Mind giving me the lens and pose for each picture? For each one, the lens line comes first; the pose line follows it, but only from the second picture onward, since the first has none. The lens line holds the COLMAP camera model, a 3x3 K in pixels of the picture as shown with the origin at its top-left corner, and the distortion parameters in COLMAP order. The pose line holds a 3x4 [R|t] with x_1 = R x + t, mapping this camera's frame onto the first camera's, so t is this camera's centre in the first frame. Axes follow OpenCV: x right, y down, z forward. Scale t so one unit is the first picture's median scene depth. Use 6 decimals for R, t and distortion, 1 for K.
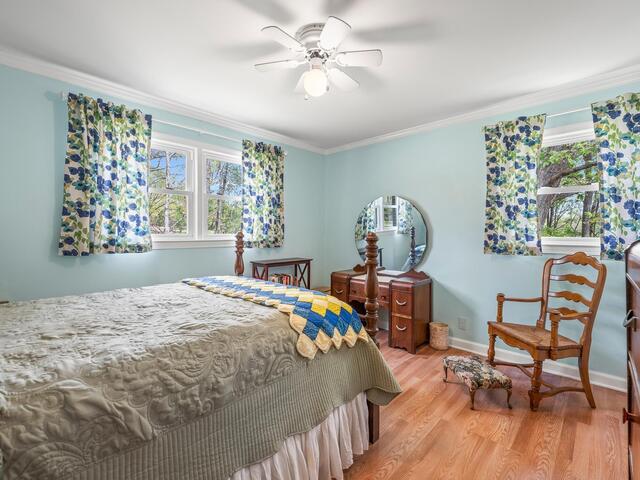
lens RADIAL K [[286.9, 0, 320.0], [0, 286.9, 240.0], [0, 0, 1]] dist [0.000140, 0.000052]
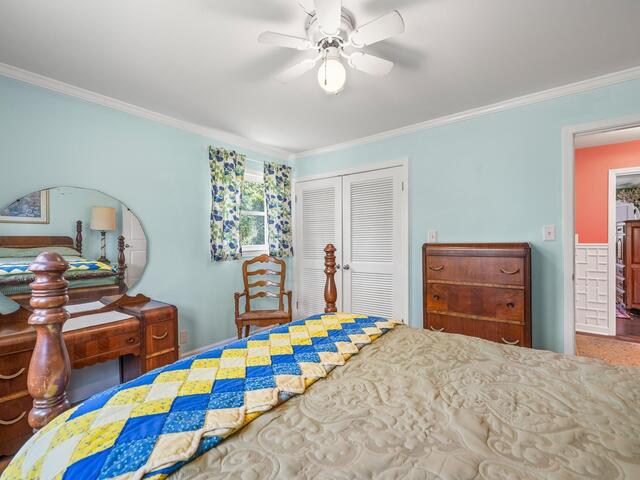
lens RADIAL K [[286.9, 0, 320.0], [0, 286.9, 240.0], [0, 0, 1]] dist [0.000140, 0.000052]
pose [[-0.072841, -0.006578, 0.997322, -0.588004], [0.034529, 0.999362, 0.009113, -0.035349], [-0.996746, 0.035100, -0.072567, 0.717567]]
